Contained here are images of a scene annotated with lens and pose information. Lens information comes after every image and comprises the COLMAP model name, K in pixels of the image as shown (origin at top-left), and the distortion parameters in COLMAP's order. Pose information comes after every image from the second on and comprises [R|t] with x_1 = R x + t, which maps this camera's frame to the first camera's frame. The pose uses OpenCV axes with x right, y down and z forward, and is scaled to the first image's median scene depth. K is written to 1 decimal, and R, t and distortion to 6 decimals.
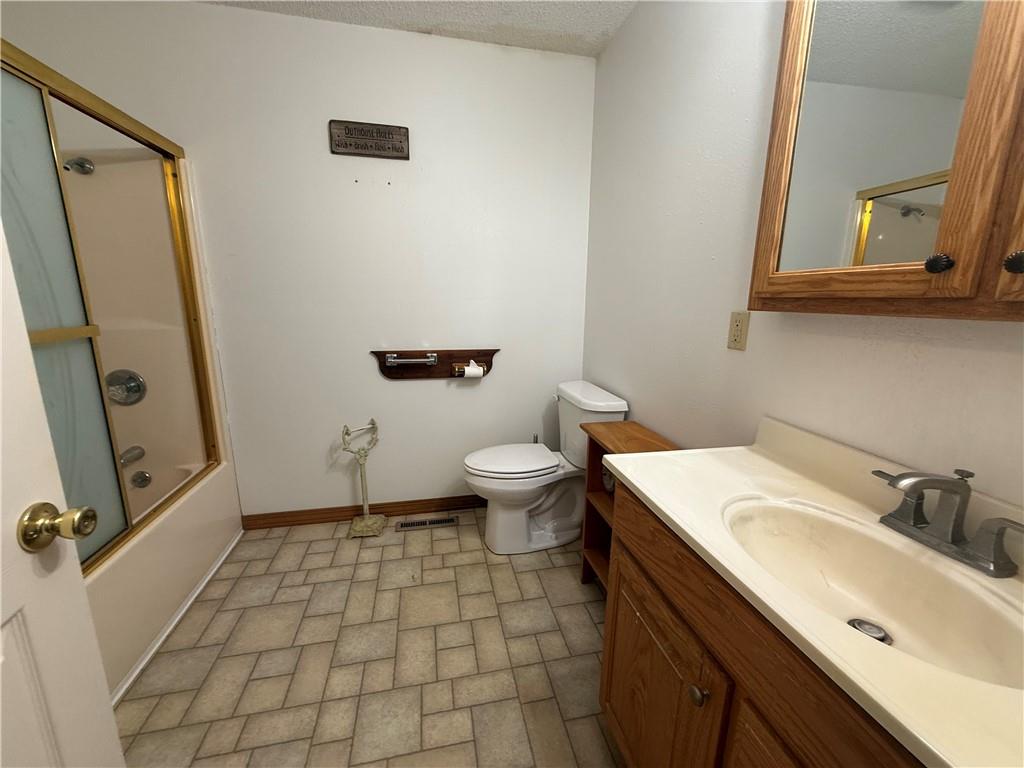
lens RADIAL K [[407.8, 0, 509.2], [0, 407.8, 389.6], [0, 0, 1]] dist [0.001980, 0.000816]
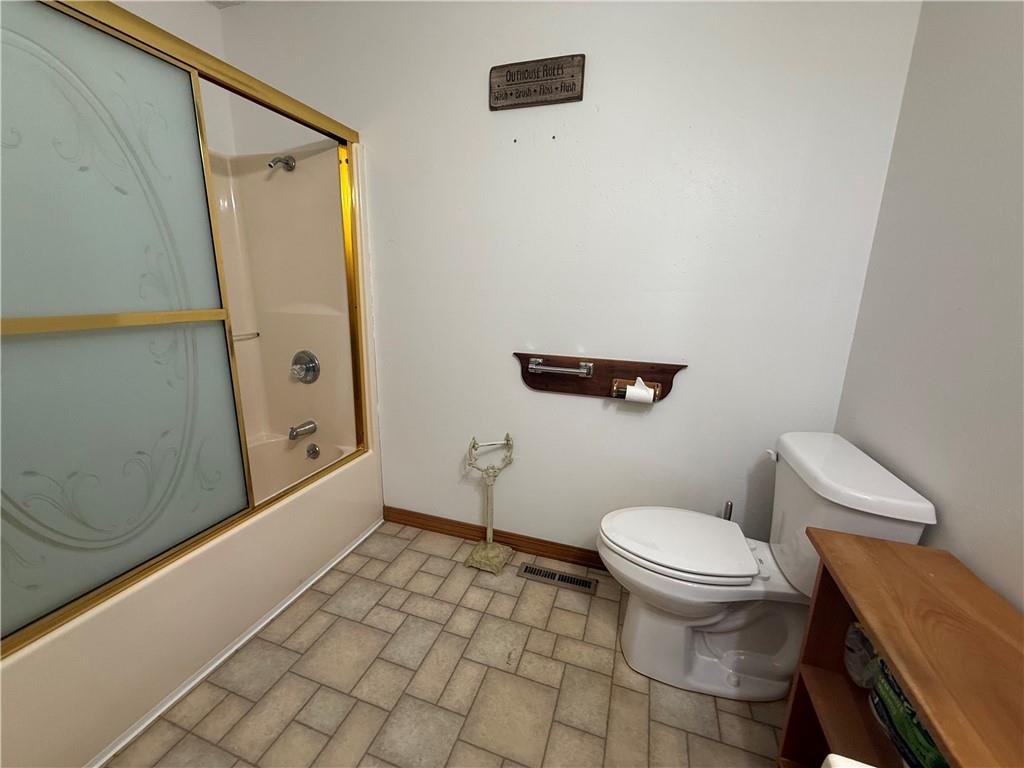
lens RADIAL K [[407.8, 0, 511.4], [0, 407.8, 386.2], [0, 0, 1]] dist [0.001980, 0.000816]
pose [[0.861548, 0.127454, -0.491417, 0.074140], [-0.126084, 0.991364, 0.036071, -0.062078], [0.491770, 0.030883, 0.870177, 0.317081]]
